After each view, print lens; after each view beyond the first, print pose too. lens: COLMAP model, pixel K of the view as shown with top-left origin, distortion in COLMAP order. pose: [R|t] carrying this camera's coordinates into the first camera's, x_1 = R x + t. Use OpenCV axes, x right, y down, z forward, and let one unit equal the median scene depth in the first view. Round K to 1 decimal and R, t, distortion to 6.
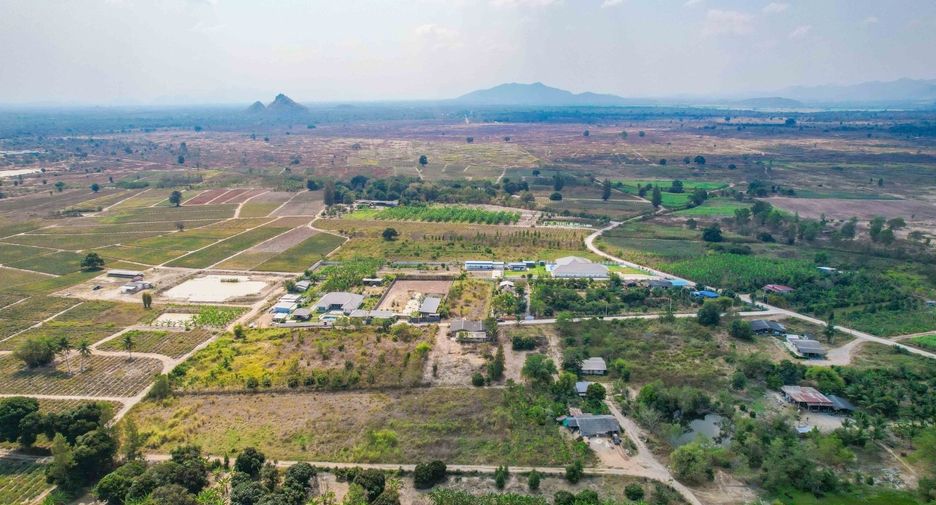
lens RADIAL K [[598.4, 0, 471.2], [0, 598.4, 250.2], [0, 0, 1]] dist [-0.082389, 0.075550]
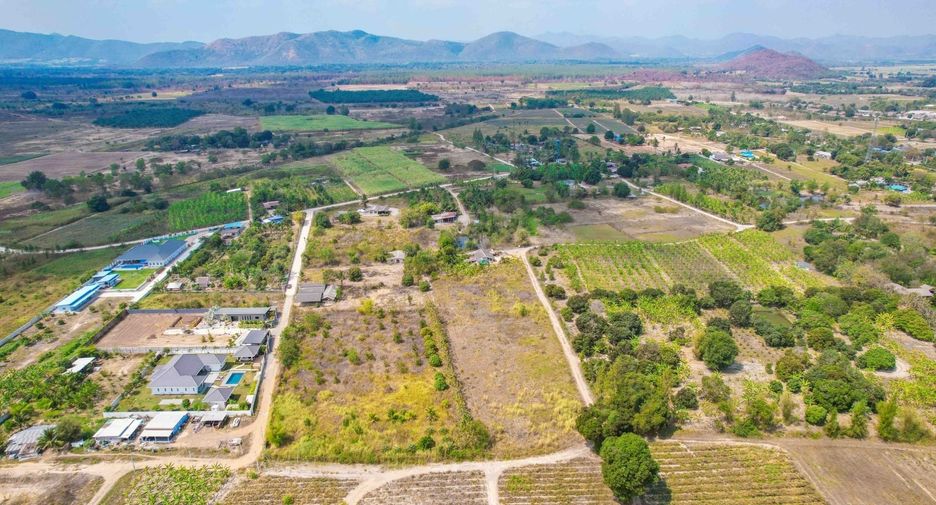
lens RADIAL K [[598.4, 0, 472.8], [0, 598.4, 250.0], [0, 0, 1]] dist [-0.082389, 0.075550]
pose [[-0.121047, -0.312375, 0.942215, -0.756528], [0.255951, 0.907277, 0.333674, -0.157248], [-0.959081, 0.281551, -0.029870, 0.614101]]
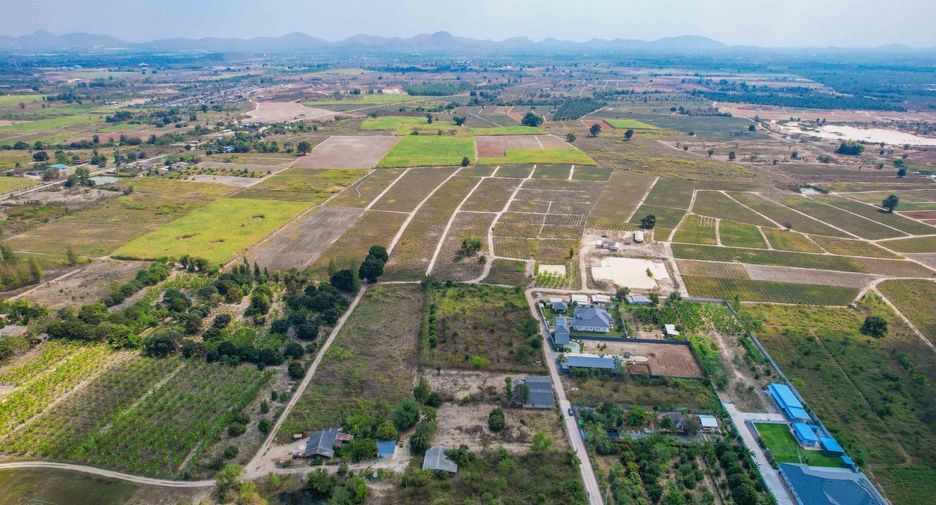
lens RADIAL K [[598.4, 0, 471.1], [0, 598.4, 249.2], [0, 0, 1]] dist [-0.082389, 0.075550]
pose [[-0.032551, 0.341942, -0.939157, 0.654845], [-0.252825, 0.906278, 0.338733, -0.292599], [0.966964, 0.248469, 0.056951, 0.642807]]
